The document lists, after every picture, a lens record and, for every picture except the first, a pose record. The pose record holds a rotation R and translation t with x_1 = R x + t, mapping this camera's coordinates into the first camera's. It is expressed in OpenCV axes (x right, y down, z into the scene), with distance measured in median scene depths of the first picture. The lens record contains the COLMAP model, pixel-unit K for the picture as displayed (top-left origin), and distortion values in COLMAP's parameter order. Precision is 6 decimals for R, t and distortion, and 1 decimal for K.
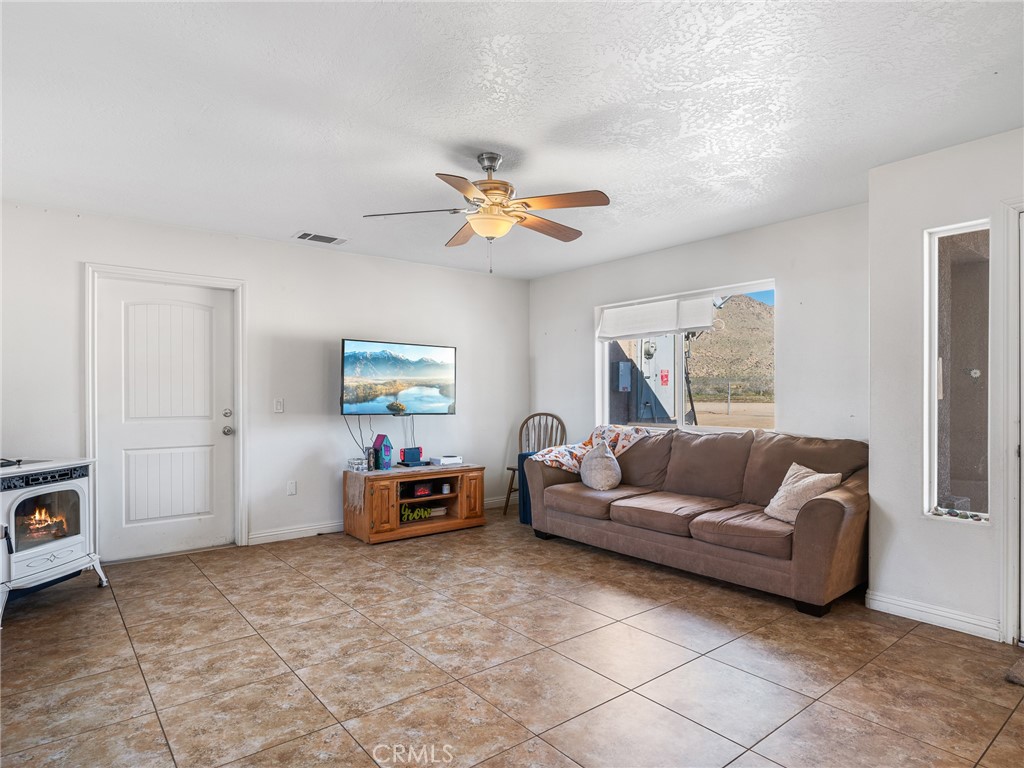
lens RADIAL K [[588.5, 0, 511.4], [0, 588.5, 399.6], [0, 0, 1]] dist [-0.002324, 0.000458]
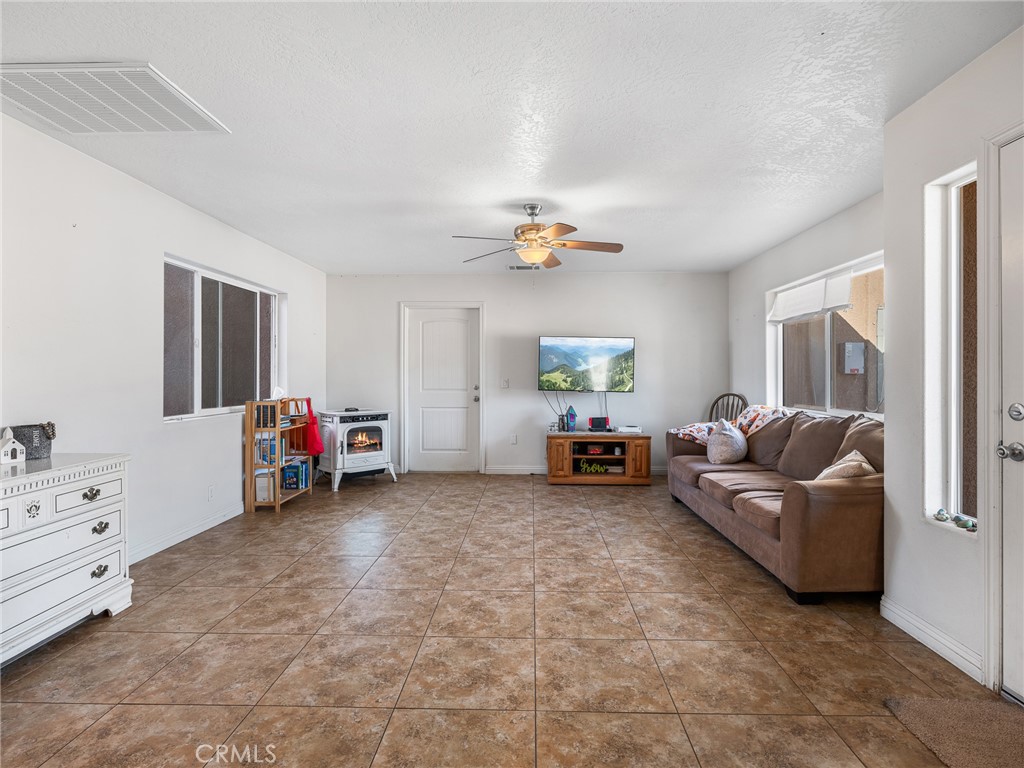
lens RADIAL K [[510.2, 0, 510.9], [0, 510.2, 377.4], [0, 0, 1]] dist [0.001225, -0.001438]
pose [[0.762574, 0.005136, -0.646881, 0.459379], [-0.009362, 0.999951, -0.003097, -0.000238], [0.646833, 0.008418, 0.762585, 0.026545]]
